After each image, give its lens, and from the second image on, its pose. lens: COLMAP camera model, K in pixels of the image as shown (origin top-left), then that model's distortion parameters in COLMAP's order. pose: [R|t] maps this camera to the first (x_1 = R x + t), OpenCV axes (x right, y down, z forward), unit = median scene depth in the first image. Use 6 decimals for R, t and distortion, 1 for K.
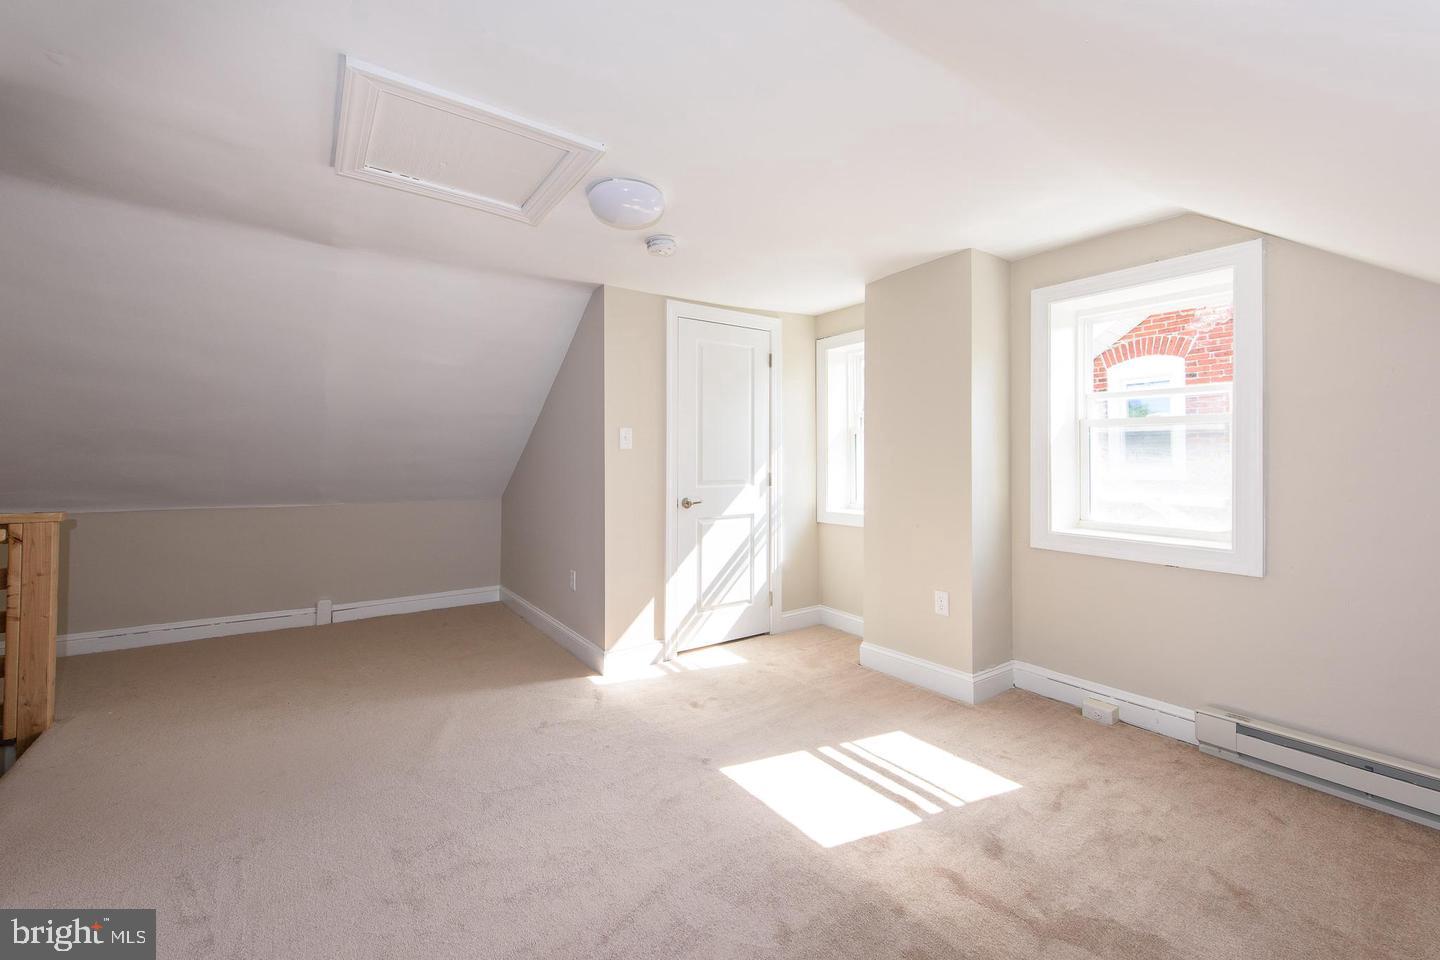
lens RADIAL K [[580.0, 0, 721.6], [0, 580.0, 465.7], [0, 0, 1]] dist [0.016873, -0.006218]
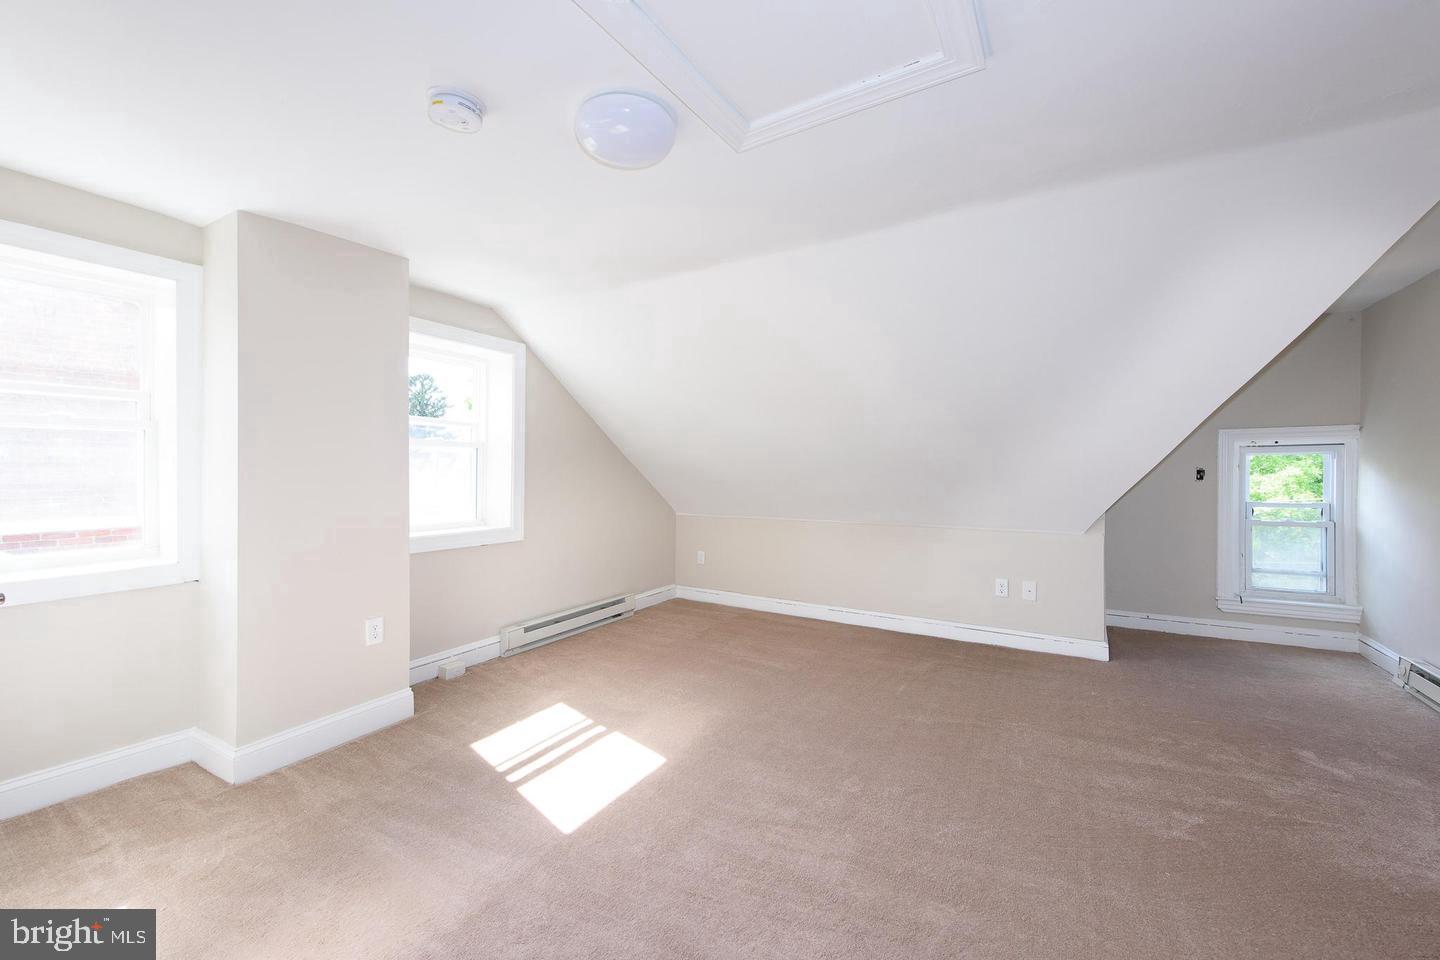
lens RADIAL K [[580.0, 0, 721.6], [0, 580.0, 465.7], [0, 0, 1]] dist [0.016873, -0.006218]
pose [[-0.390526, 0.003998, 0.920583, -0.839213], [0.010386, 0.999946, 0.000064, -0.019497], [-0.920533, 0.009586, -0.390547, 1.067205]]
